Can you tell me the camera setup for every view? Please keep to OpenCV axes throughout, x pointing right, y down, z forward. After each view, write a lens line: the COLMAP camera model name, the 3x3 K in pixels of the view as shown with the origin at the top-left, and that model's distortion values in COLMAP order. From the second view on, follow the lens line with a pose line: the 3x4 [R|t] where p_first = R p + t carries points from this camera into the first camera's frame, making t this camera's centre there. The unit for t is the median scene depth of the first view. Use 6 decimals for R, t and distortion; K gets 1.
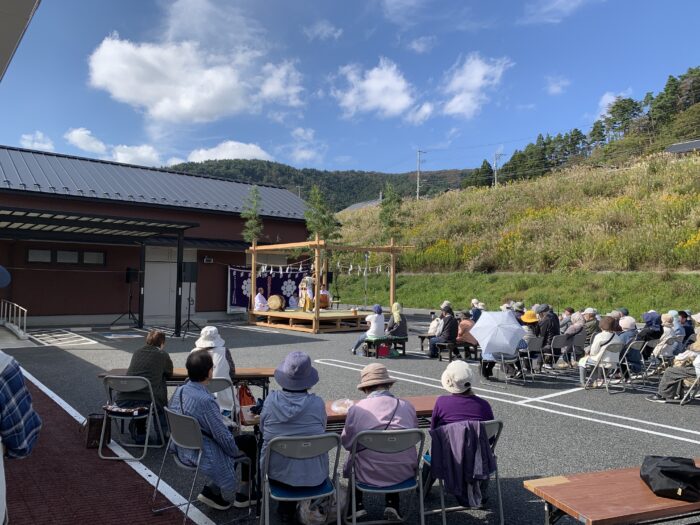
lens RADIAL K [[549.2, 0, 347.2], [0, 549.2, 260.7], [0, 0, 1]] dist [0.047483, -0.012589]
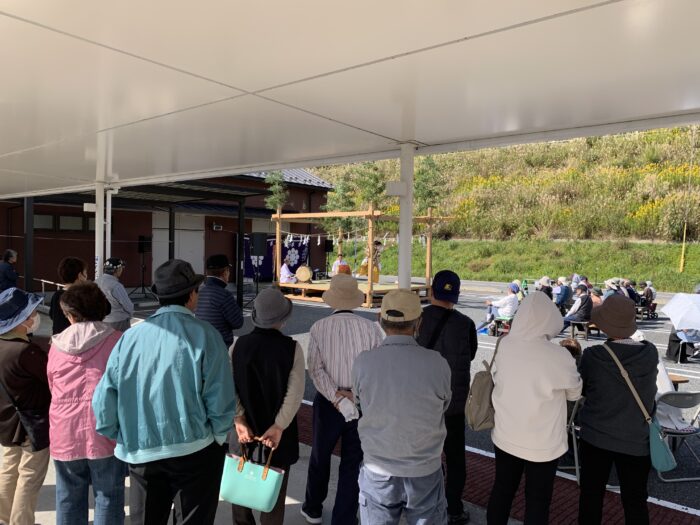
lens RADIAL K [[549.2, 0, 345.9], [0, 549.2, 258.3], [0, 0, 1]] dist [0.047483, -0.012589]
pose [[0.981861, 0.000798, 0.189599, -0.220155], [-0.013356, 0.997798, 0.064964, -0.012689], [-0.189129, -0.066318, 0.979710, 0.055939]]
